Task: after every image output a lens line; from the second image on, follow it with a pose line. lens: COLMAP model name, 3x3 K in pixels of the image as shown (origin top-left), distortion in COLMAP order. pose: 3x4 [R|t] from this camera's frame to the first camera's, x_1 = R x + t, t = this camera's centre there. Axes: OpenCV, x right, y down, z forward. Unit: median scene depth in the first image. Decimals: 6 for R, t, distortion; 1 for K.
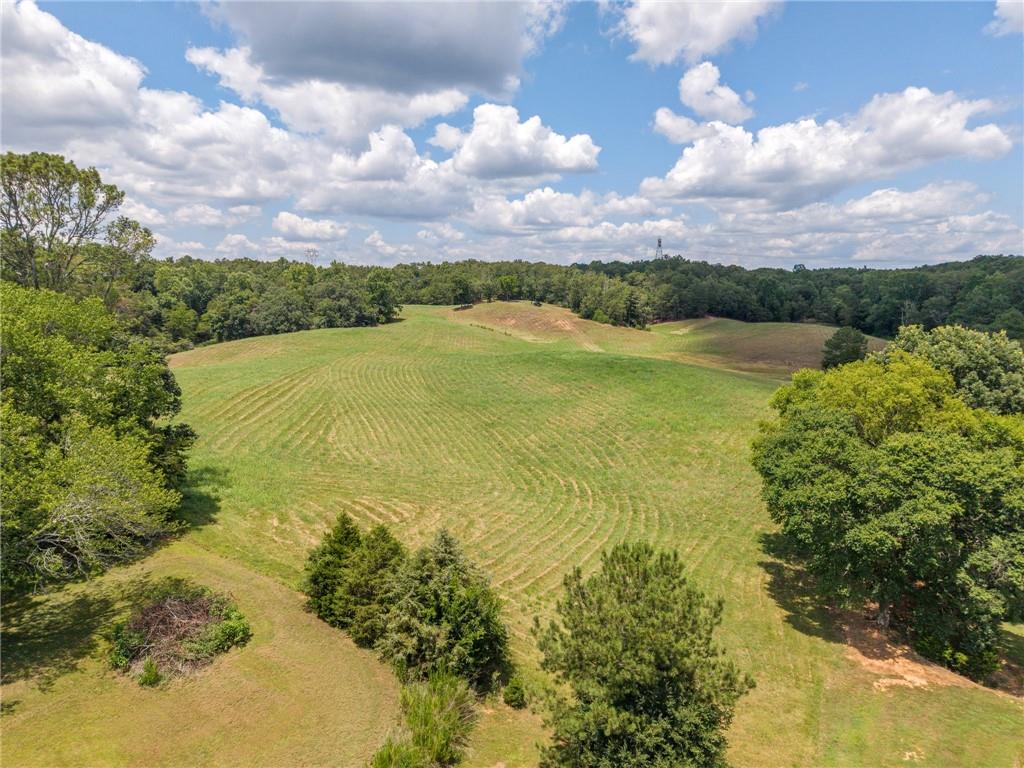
lens RADIAL K [[709.1, 0, 512.0], [0, 709.1, 384.0], [0, 0, 1]] dist [-0.030256, -0.004384]
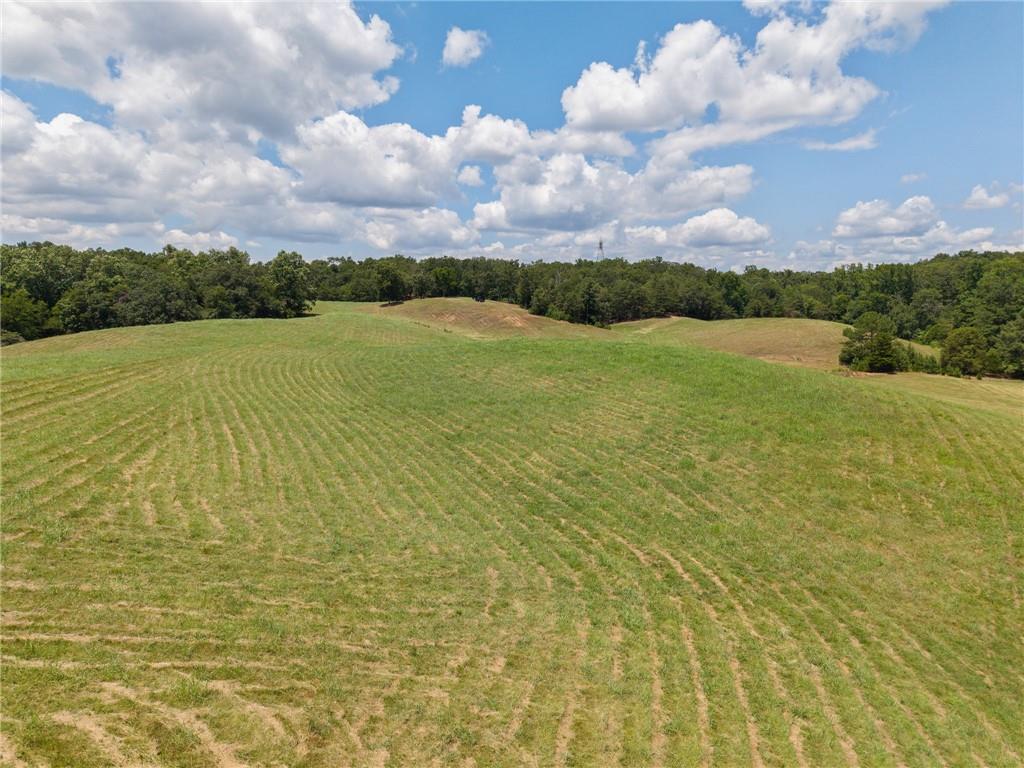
lens RADIAL K [[709.1, 0, 512.0], [0, 709.1, 384.0], [0, 0, 1]] dist [-0.030256, -0.004384]
pose [[0.994284, -0.011055, 0.106193, -0.021037], [0.013715, 0.999610, -0.024342, 0.012876], [-0.105883, 0.025659, 0.994047, 0.190882]]
